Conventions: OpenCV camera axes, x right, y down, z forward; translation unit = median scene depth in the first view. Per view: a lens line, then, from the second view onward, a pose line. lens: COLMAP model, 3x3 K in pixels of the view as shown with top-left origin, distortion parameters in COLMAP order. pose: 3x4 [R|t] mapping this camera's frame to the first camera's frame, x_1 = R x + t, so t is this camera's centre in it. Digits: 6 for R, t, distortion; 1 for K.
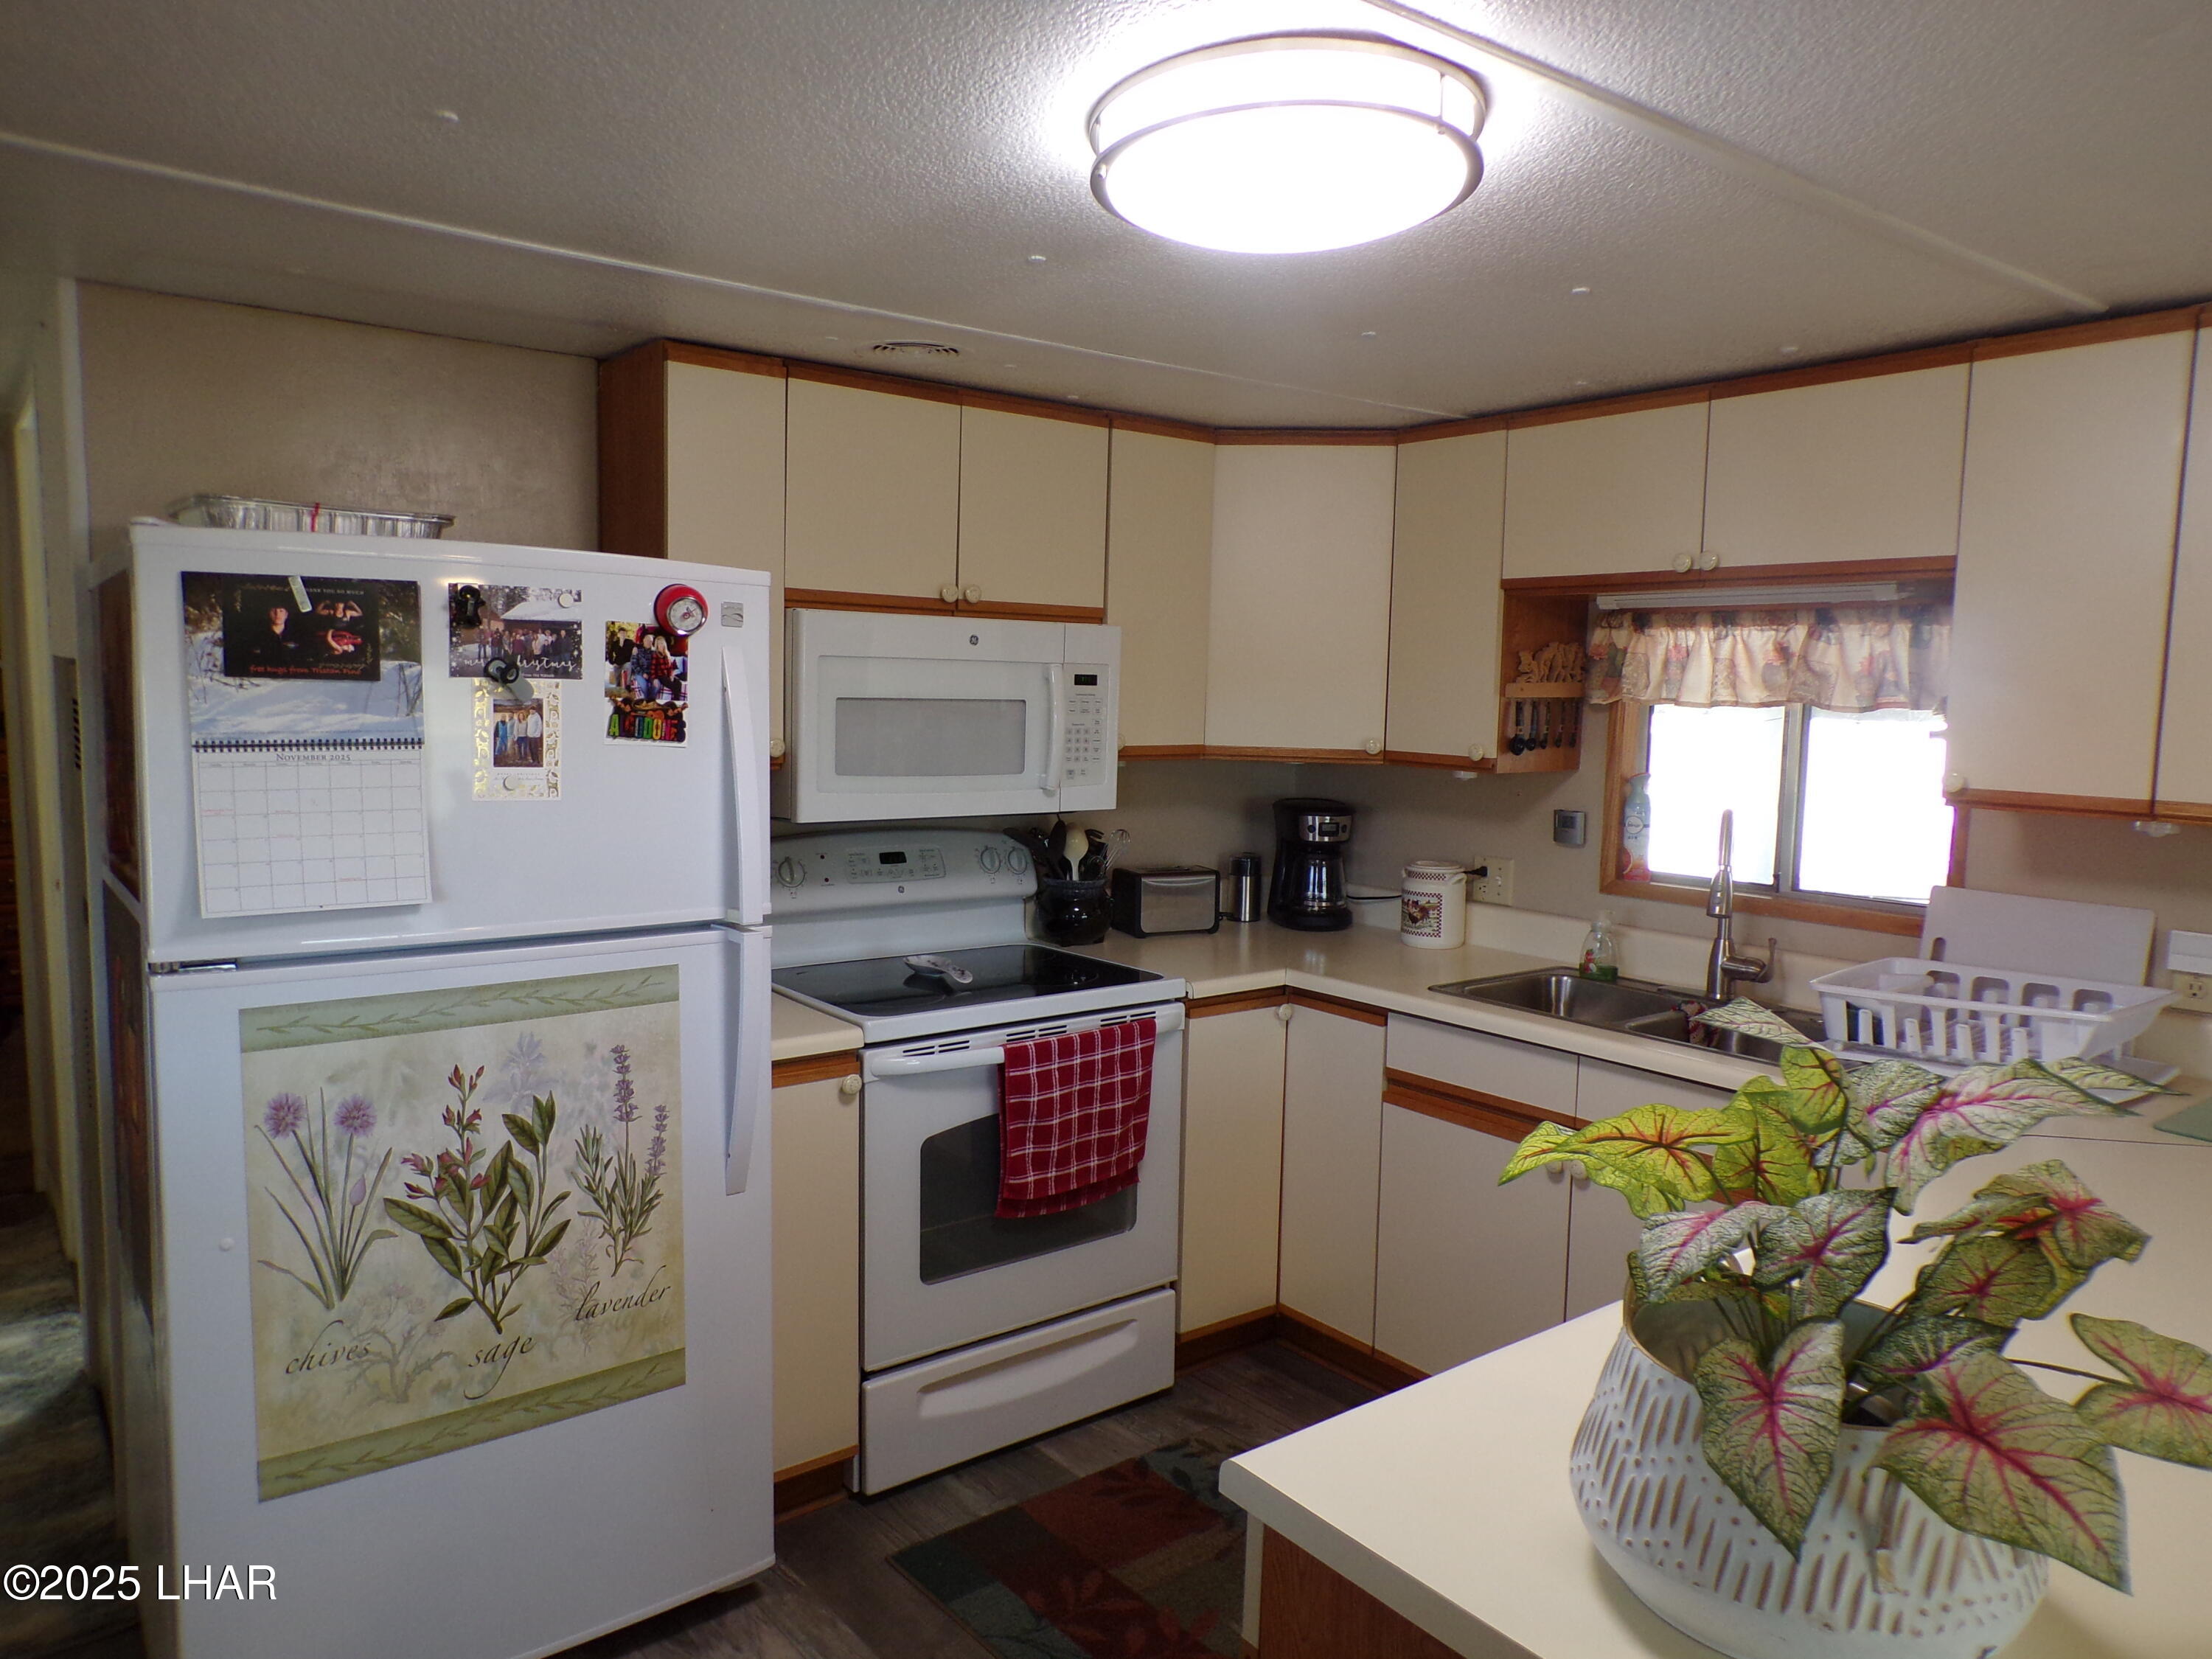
lens RADIAL K [[1486.7, 0, 1115.6], [0, 1486.7, 828.4], [0, 0, 1]] dist [-0.005024, 0.019810]
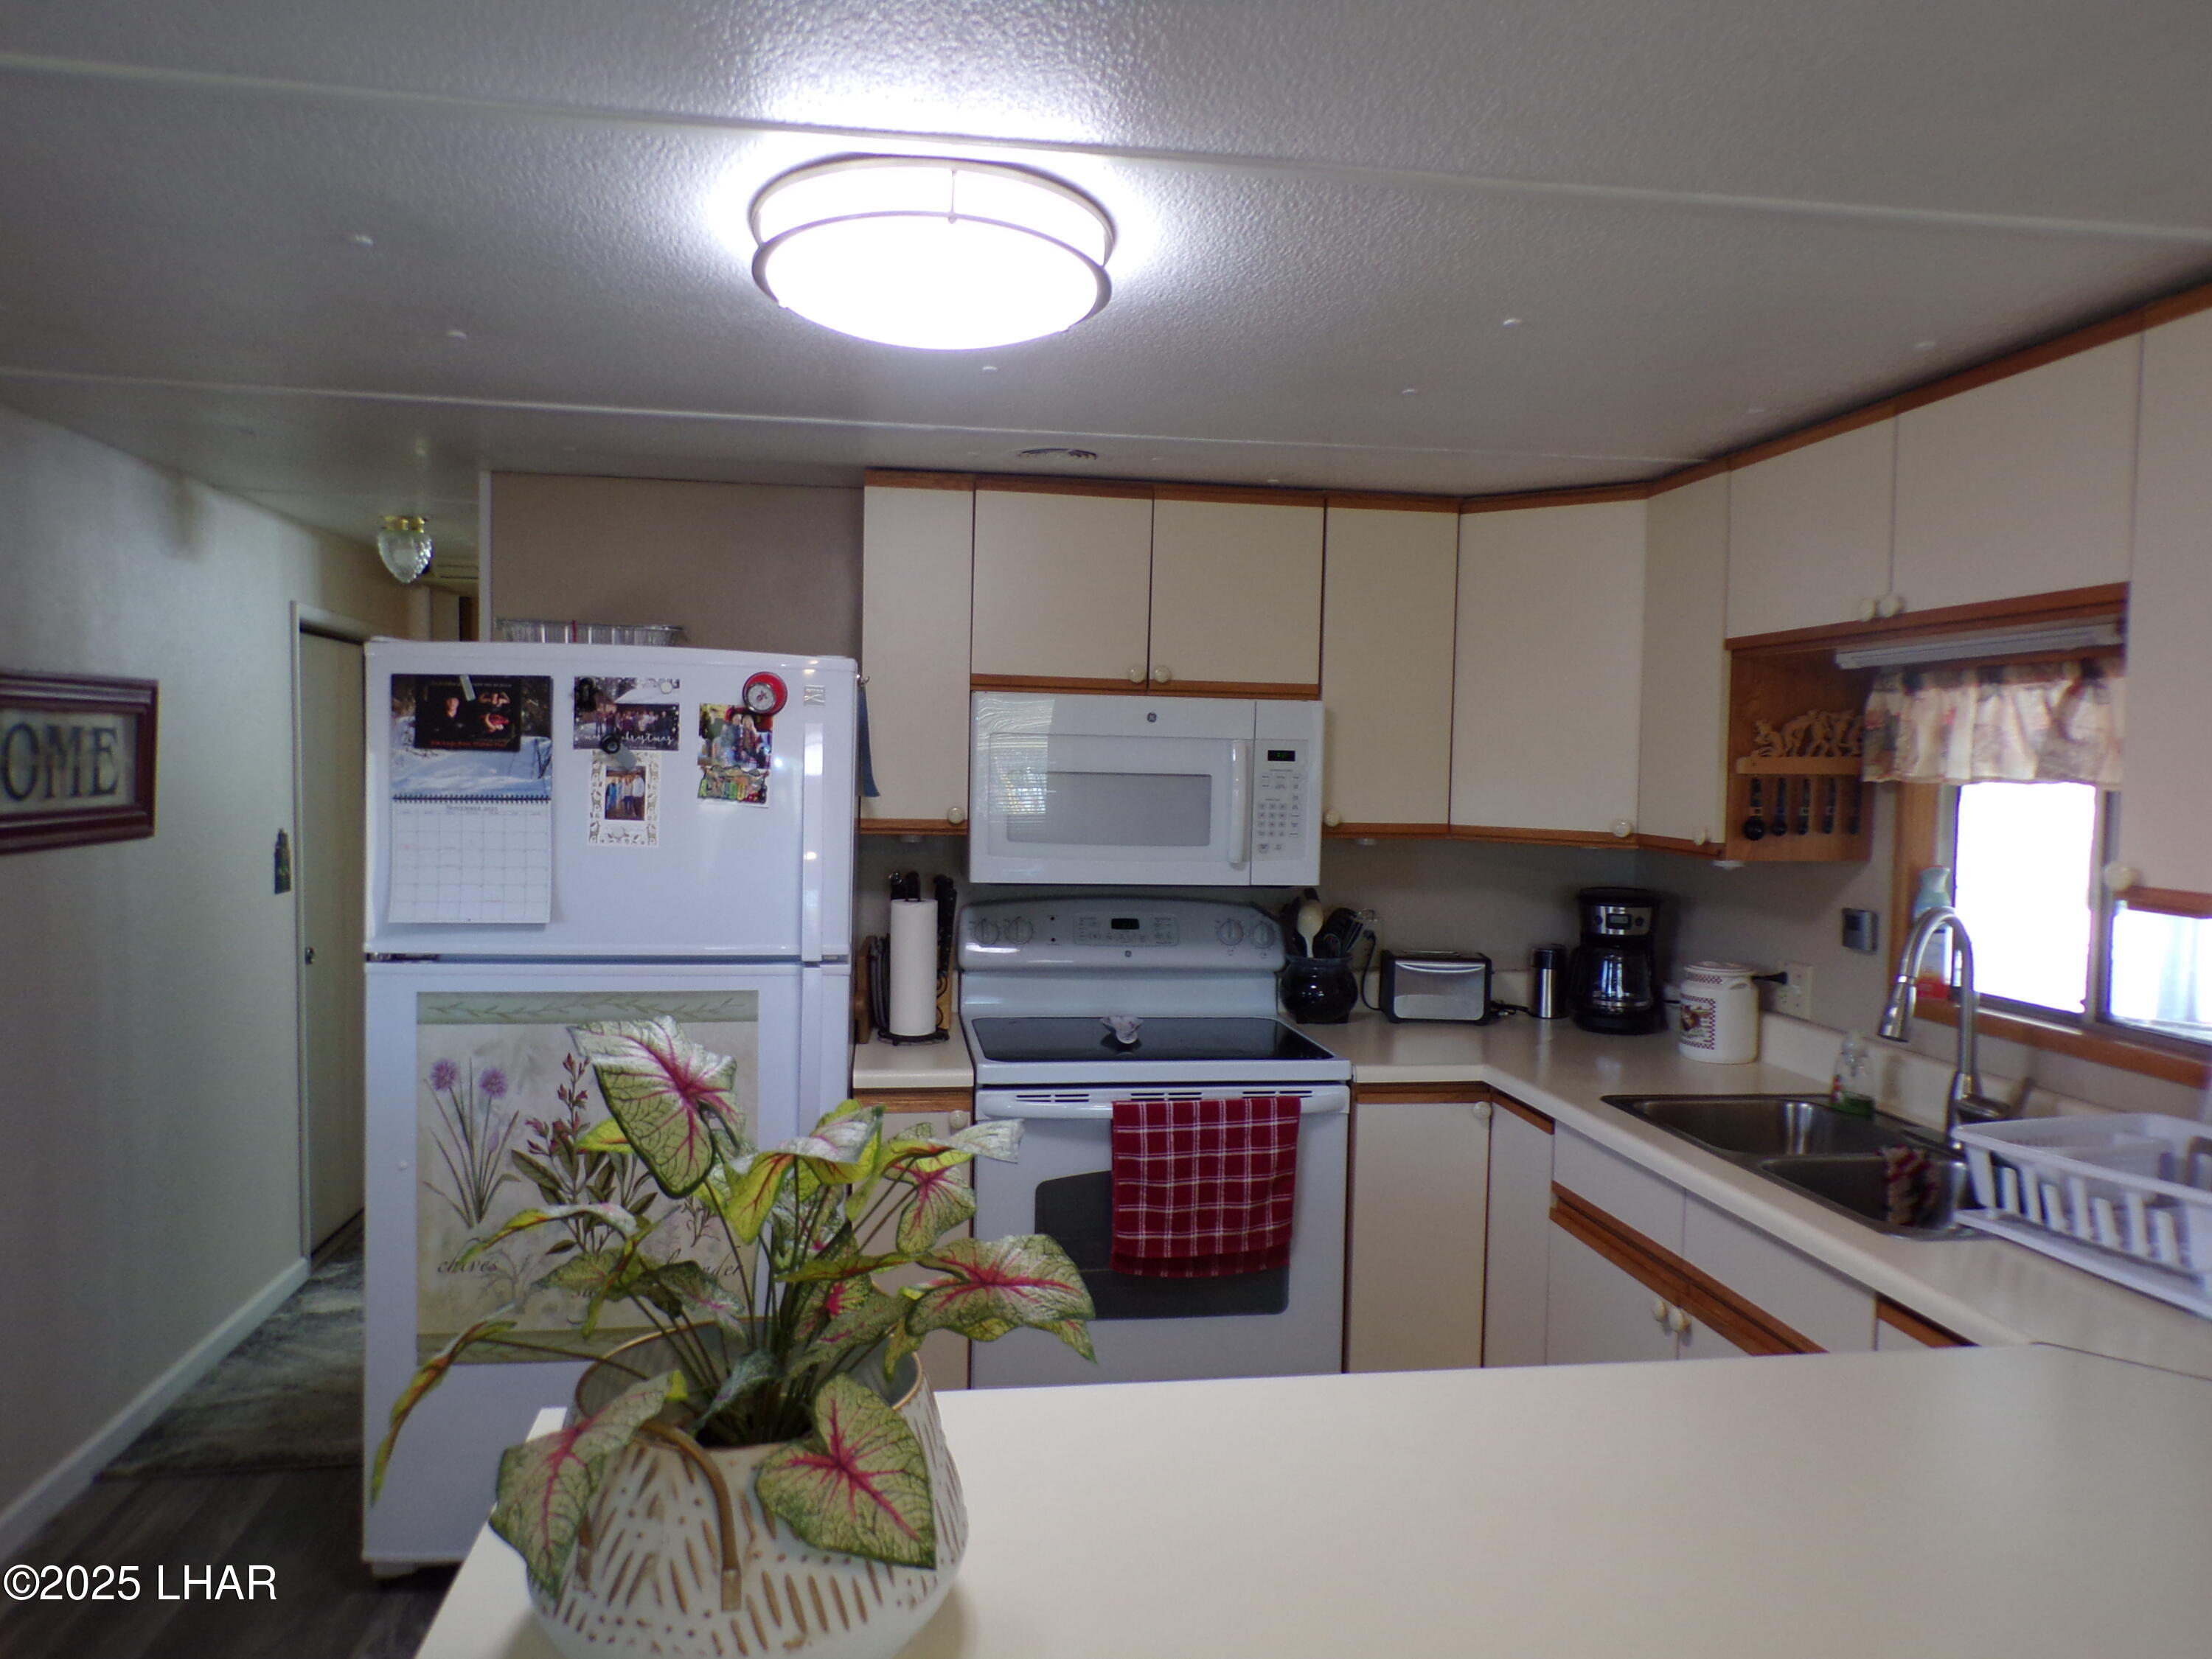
lens RADIAL K [[1486.7, 0, 1115.6], [0, 1486.7, 828.4], [0, 0, 1]] dist [-0.005024, 0.019810]
pose [[0.872828, 0.018901, -0.487661, 0.467017], [-0.049199, 0.997567, -0.049394, 0.006037], [0.485541, 0.067104, 0.871635, 0.085430]]
